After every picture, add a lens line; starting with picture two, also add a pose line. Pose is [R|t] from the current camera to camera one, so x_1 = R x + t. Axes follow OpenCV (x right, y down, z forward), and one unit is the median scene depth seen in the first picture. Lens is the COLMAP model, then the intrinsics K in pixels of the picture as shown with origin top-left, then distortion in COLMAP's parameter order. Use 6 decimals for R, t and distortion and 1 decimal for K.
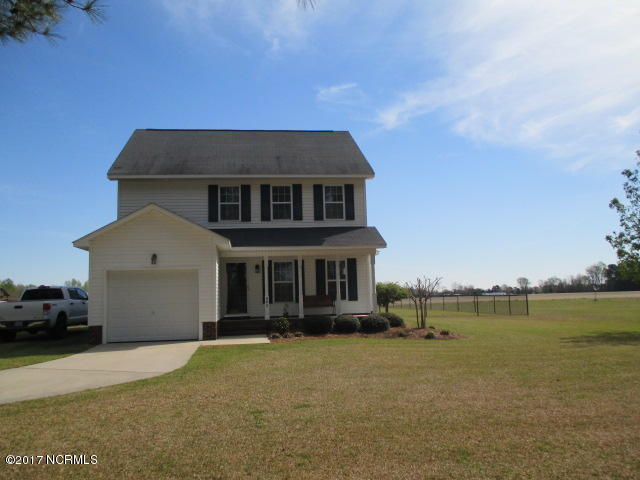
lens RADIAL K [[537.5, 0, 320.1], [0, 537.5, 237.2], [0, 0, 1]] dist [-0.035782, 0.002262]
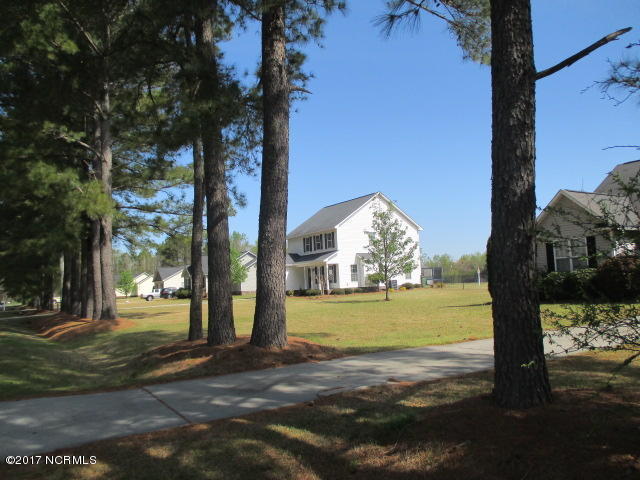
lens RADIAL K [[537.5, 0, 320.3], [0, 537.5, 239.8], [0, 0, 1]] dist [-0.035782, 0.002262]
pose [[0.406946, -0.067927, -0.910923, 2.160075], [0.142482, 0.989745, -0.010152, -0.051168], [0.902271, -0.125659, 0.412452, 0.004908]]
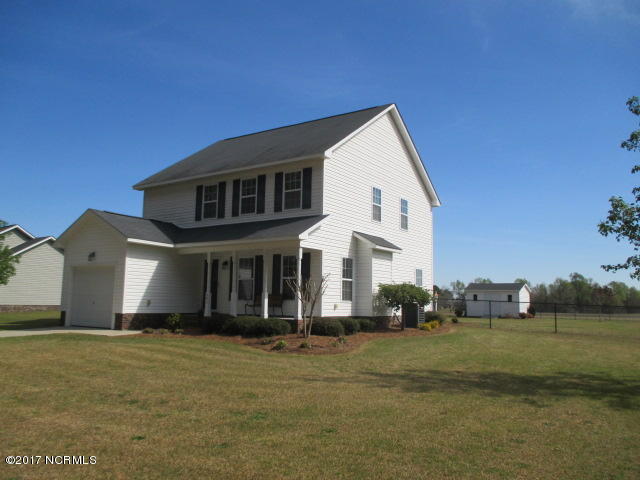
lens RADIAL K [[537.5, 0, 320.0], [0, 537.5, 240.6], [0, 0, 1]] dist [-0.035782, 0.002262]
pose [[0.750470, -0.036633, -0.659889, 0.654161], [0.039694, 0.999159, -0.010324, 0.029723], [0.659712, -0.018446, 0.751292, 0.364558]]
